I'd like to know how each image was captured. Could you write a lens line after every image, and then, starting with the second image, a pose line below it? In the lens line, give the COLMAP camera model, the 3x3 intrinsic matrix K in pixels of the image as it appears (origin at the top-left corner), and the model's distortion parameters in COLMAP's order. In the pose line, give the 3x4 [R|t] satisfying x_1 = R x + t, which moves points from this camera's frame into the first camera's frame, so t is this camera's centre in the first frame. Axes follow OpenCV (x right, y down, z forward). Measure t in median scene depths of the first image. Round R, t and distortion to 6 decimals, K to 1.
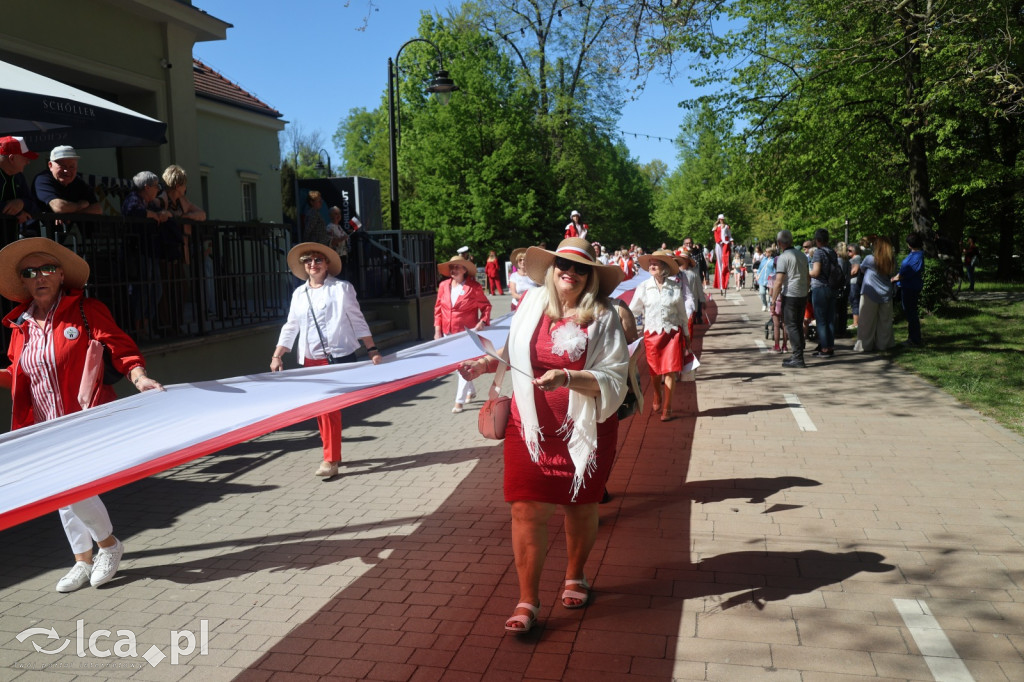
lens RADIAL K [[889.6, 0, 506.9], [0, 889.6, 353.5], [0, 0, 1]] dist [-0.011007, 0.004919]
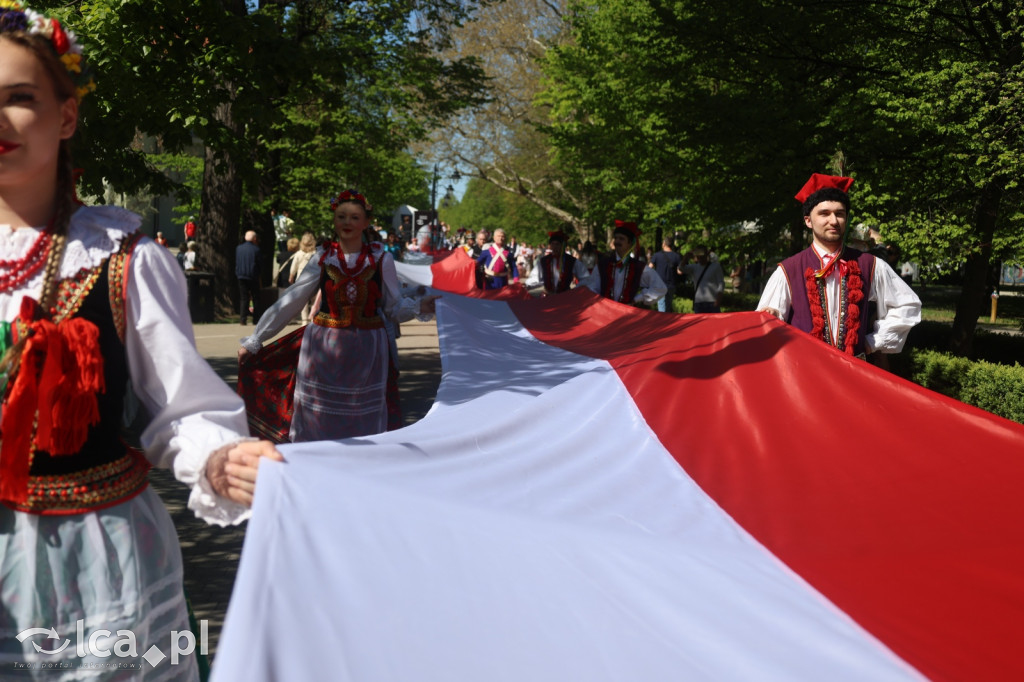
lens RADIAL K [[1333.3, 0, 510.0], [0, 1333.3, 341.7], [0, 0, 1]] dist [-0.006595, -0.005837]
pose [[0.958417, 0.054070, 0.280201, -0.565179], [-0.040747, 0.997754, -0.053160, 0.249305], [-0.282446, 0.039532, 0.958468, -1.909568]]
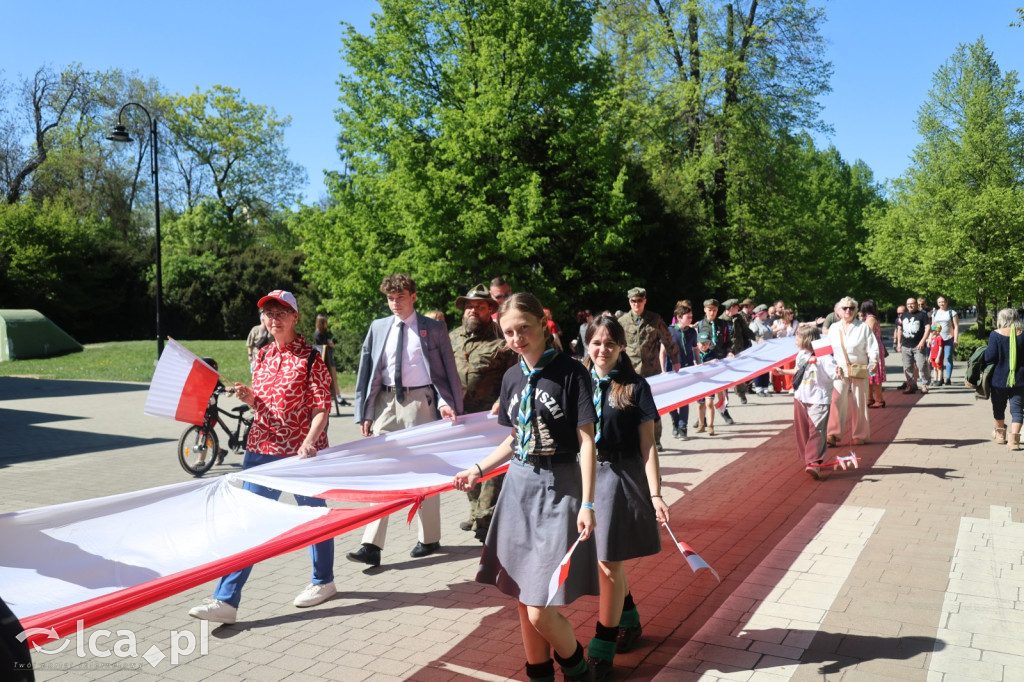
lens RADIAL K [[889.6, 0, 506.9], [0, 889.6, 353.5], [0, 0, 1]] dist [-0.011007, 0.004919]
pose [[0.958085, 0.033396, -0.284532, 0.145514], [-0.051008, 0.997198, -0.054712, -0.065604], [0.281907, 0.066933, 0.957104, 0.555132]]
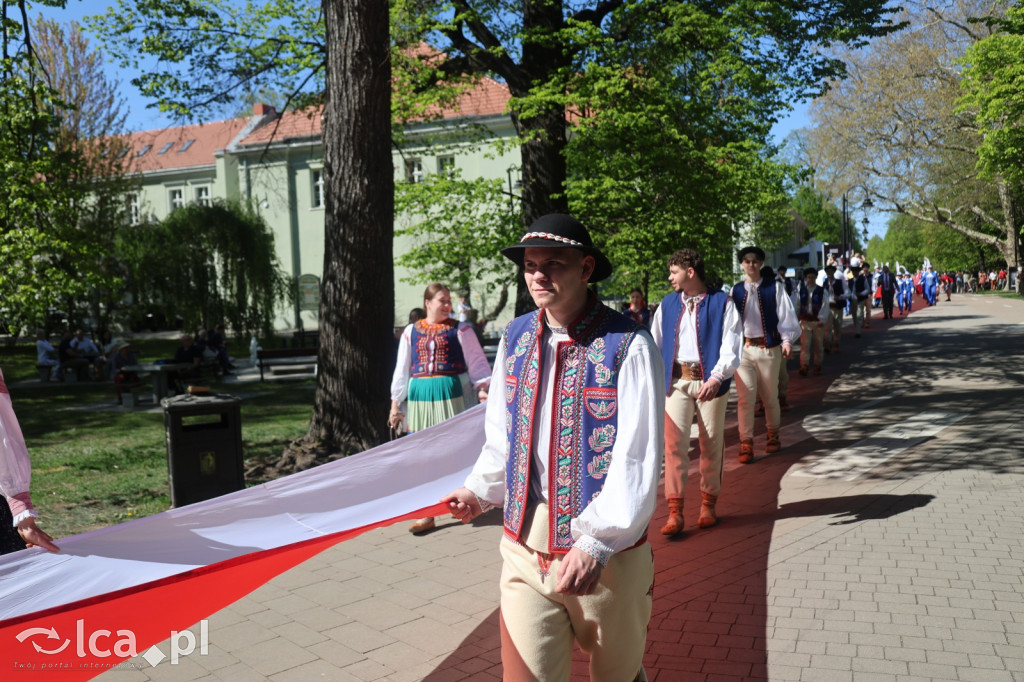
lens RADIAL K [[893.4, 0, 511.5], [0, 893.4, 346.3], [0, 0, 1]] dist [-0.004802, -0.009243]
pose [[0.987827, 0.001352, -0.155552, -0.445265], [-0.009102, 0.998751, -0.049123, 0.190713], [0.155291, 0.049941, 0.986606, -1.471213]]
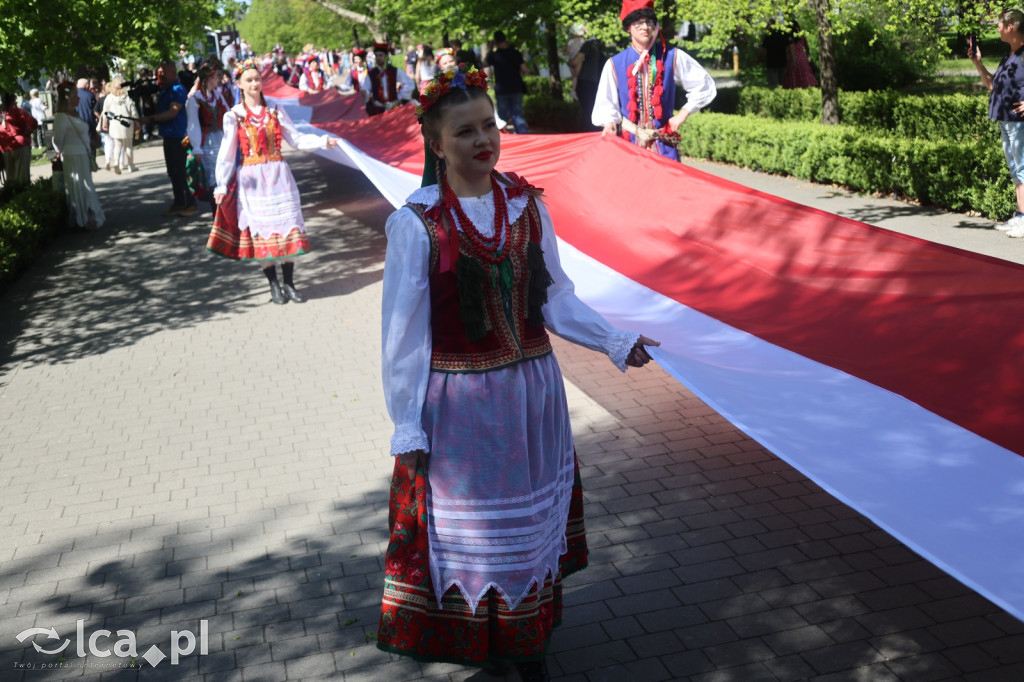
lens RADIAL K [[1333.3, 0, 510.0], [0, 1333.3, 341.7], [0, 0, 1]] dist [-0.006595, -0.005837]
pose [[0.908077, -0.125899, 0.399431, -0.615838], [0.092054, 0.990423, 0.102899, 0.260086], [-0.408561, -0.056671, 0.910970, -2.048857]]
